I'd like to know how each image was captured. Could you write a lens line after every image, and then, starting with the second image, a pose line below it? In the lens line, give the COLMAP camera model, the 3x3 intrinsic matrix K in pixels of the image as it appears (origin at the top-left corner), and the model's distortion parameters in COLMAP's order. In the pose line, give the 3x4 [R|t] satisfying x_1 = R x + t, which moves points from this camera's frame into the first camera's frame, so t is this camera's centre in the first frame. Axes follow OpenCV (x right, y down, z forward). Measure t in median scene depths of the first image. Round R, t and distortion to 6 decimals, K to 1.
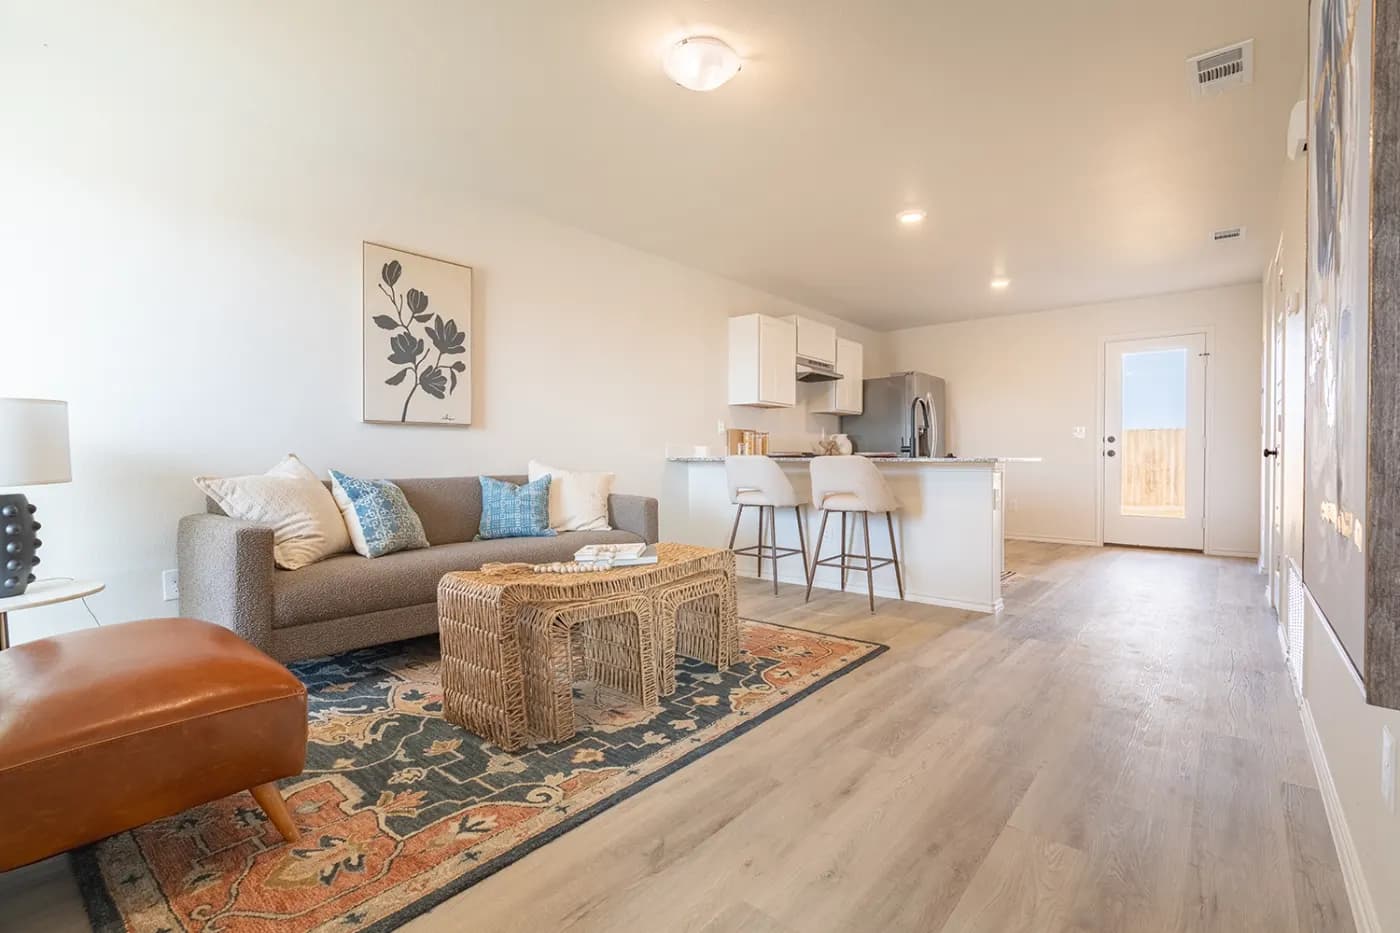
lens RADIAL K [[644.6, 0, 706.9], [0, 644.6, 456.9], [0, 0, 1]] dist [-0.009366, -0.000412]
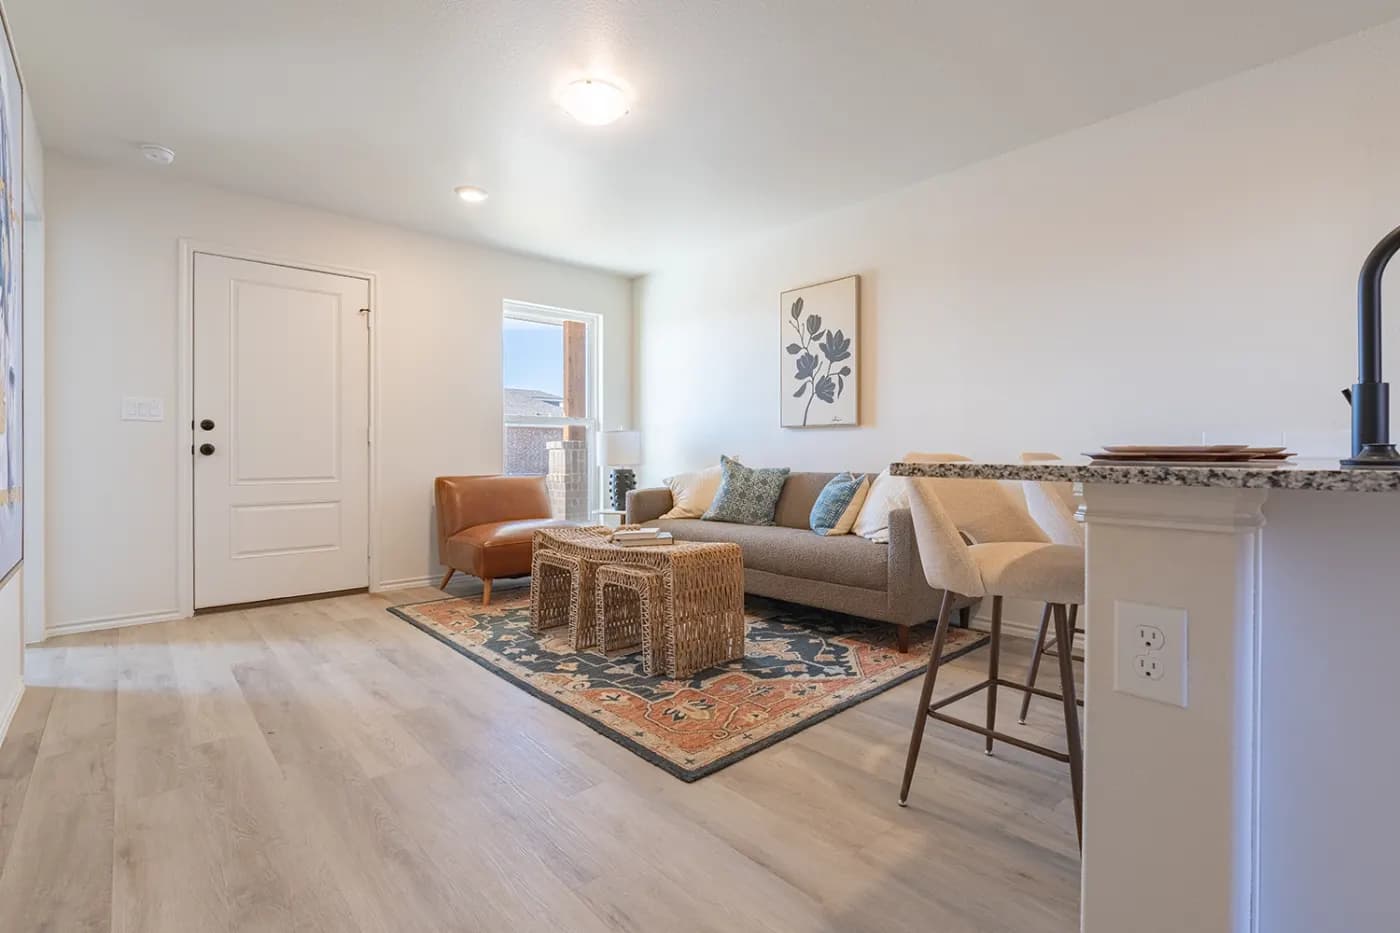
lens RADIAL K [[644.6, 0, 706.9], [0, 644.6, 456.9], [0, 0, 1]] dist [-0.009366, -0.000412]
pose [[-0.143589, 0.008119, -0.989604, 0.780428], [-0.000545, 0.999966, 0.008283, -0.005268], [0.989637, 0.001729, -0.143580, 0.997456]]
